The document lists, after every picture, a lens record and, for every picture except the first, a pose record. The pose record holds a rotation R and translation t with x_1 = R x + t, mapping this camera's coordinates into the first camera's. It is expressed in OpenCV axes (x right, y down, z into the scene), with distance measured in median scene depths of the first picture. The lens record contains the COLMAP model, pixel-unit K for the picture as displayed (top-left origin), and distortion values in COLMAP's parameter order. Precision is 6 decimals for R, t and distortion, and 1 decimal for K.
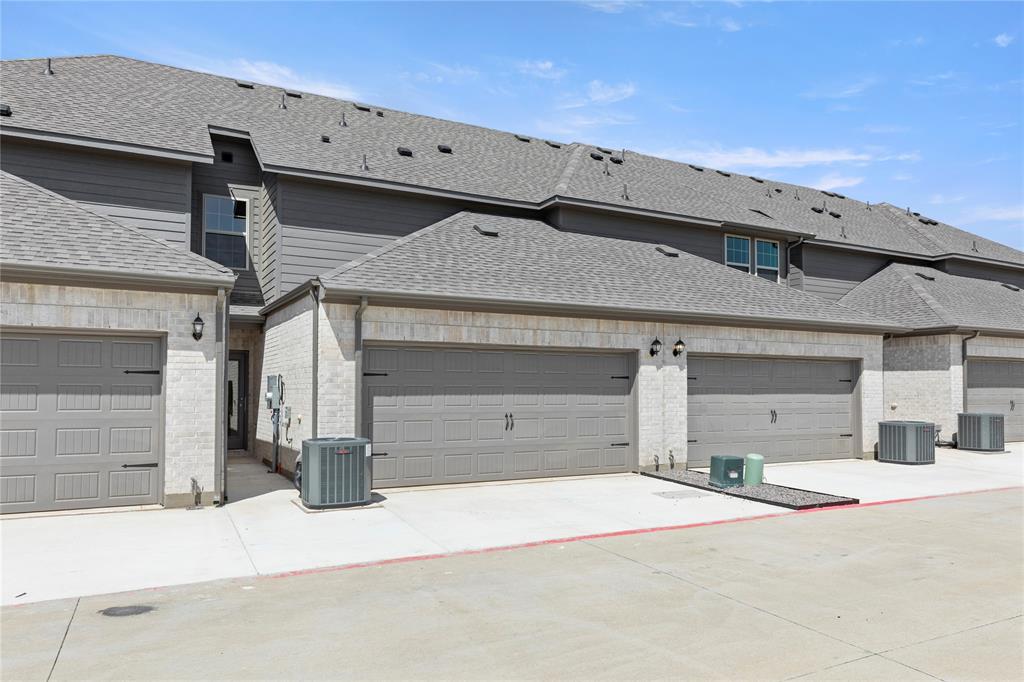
lens RADIAL K [[647.1, 0, 524.4], [0, 647.1, 355.6], [0, 0, 1]] dist [0.005379, -0.000391]
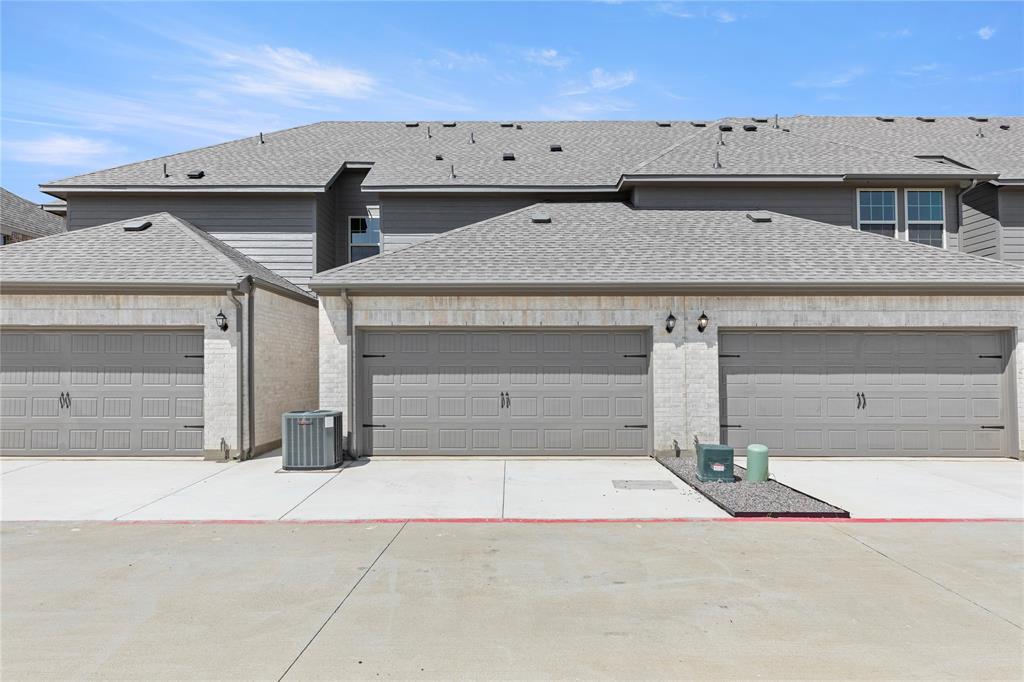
lens RADIAL K [[563.4, 0, 508.1], [0, 563.4, 344.1], [0, 0, 1]] dist [0.004598, -0.002059]
pose [[0.895514, -0.020806, -0.444547, 0.376997], [0.025083, 0.999678, 0.003740, 0.009061], [0.444326, -0.014499, 0.895748, 0.188860]]
